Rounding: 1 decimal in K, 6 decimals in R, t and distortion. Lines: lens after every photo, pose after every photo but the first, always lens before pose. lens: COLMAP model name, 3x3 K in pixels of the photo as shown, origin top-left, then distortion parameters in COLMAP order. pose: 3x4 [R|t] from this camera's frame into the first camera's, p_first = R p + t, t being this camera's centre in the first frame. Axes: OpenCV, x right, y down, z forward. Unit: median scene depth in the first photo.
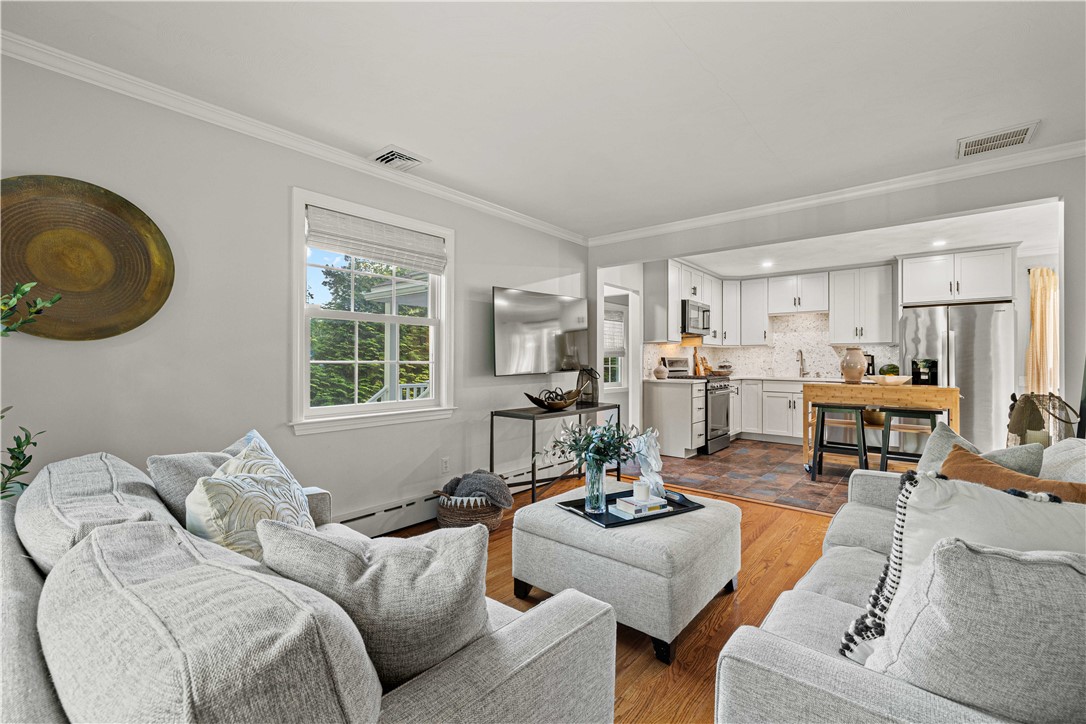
lens RADIAL K [[473.1, 0, 536.5], [0, 473.1, 358.7], [0, 0, 1]] dist [0.005267, 0.000392]
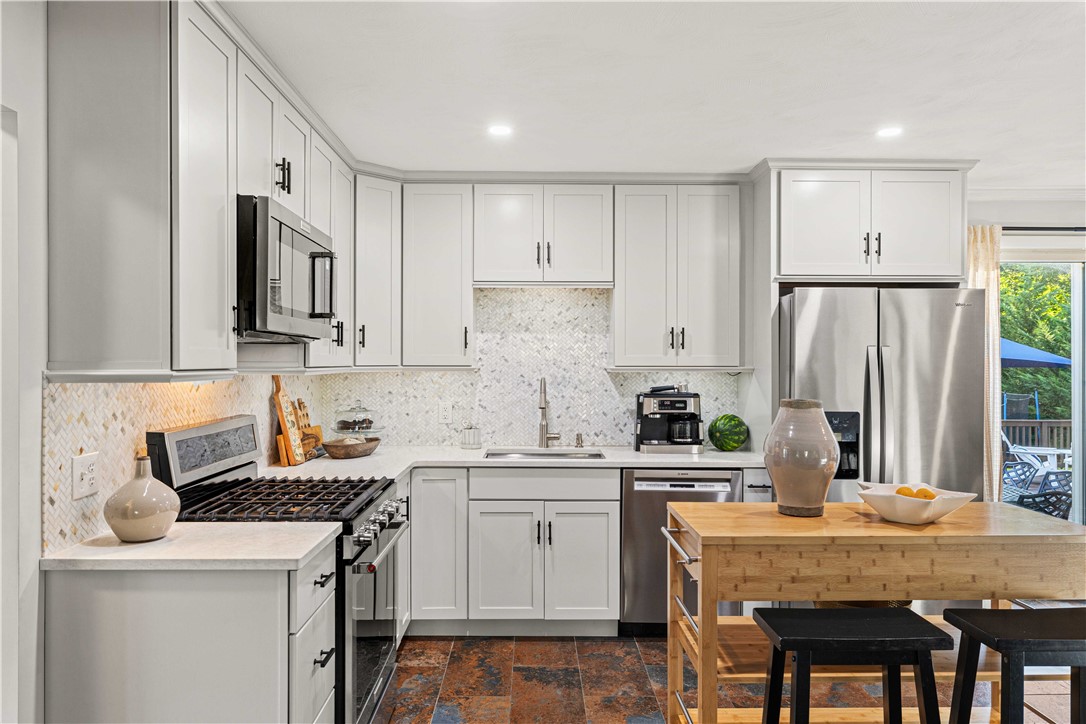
lens RADIAL K [[745.5, 0, 543.7], [0, 745.5, 358.0], [0, 0, 1]] dist [-0.001408, 0.004495]
pose [[0.757090, 0.000541, 0.653310, 0.162124], [-0.003569, 0.999988, 0.003308, -0.039859], [-0.653300, -0.004837, 0.757083, 0.561574]]
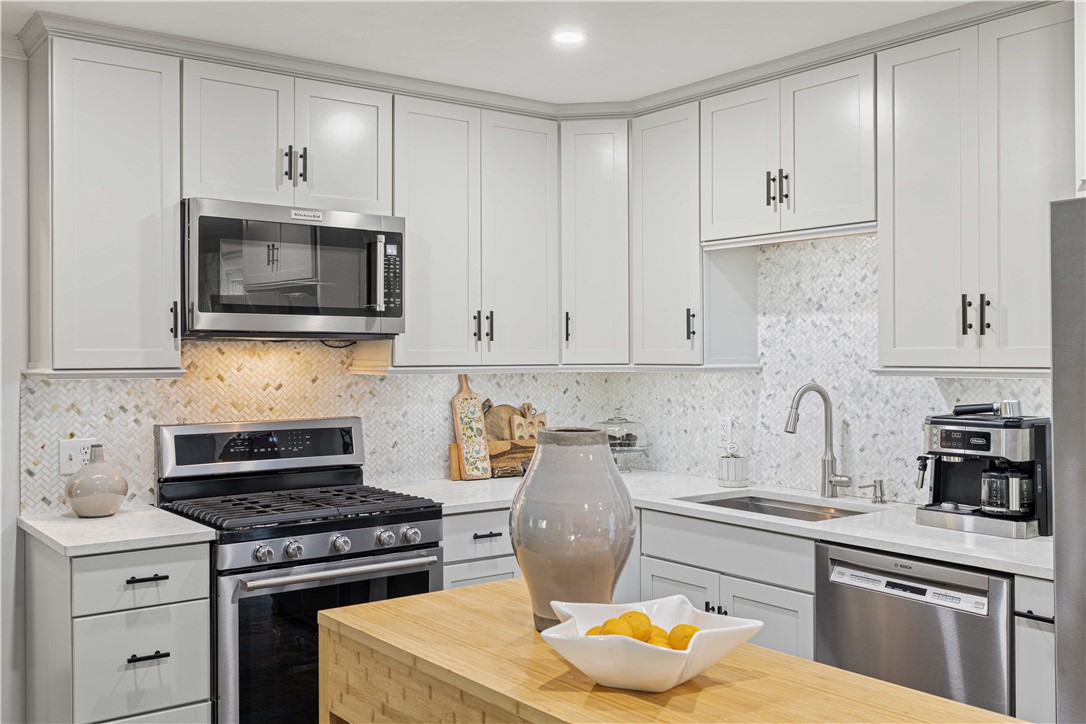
lens RADIAL K [[1049.4, 0, 541.9], [0, 1049.4, 353.4], [0, 0, 1]] dist [0.004318, 0.000000]
pose [[0.972430, -0.006924, -0.233093, 0.575129], [0.008345, 0.999952, 0.005111, -0.041381], [0.233046, -0.006915, 0.972441, 0.464536]]
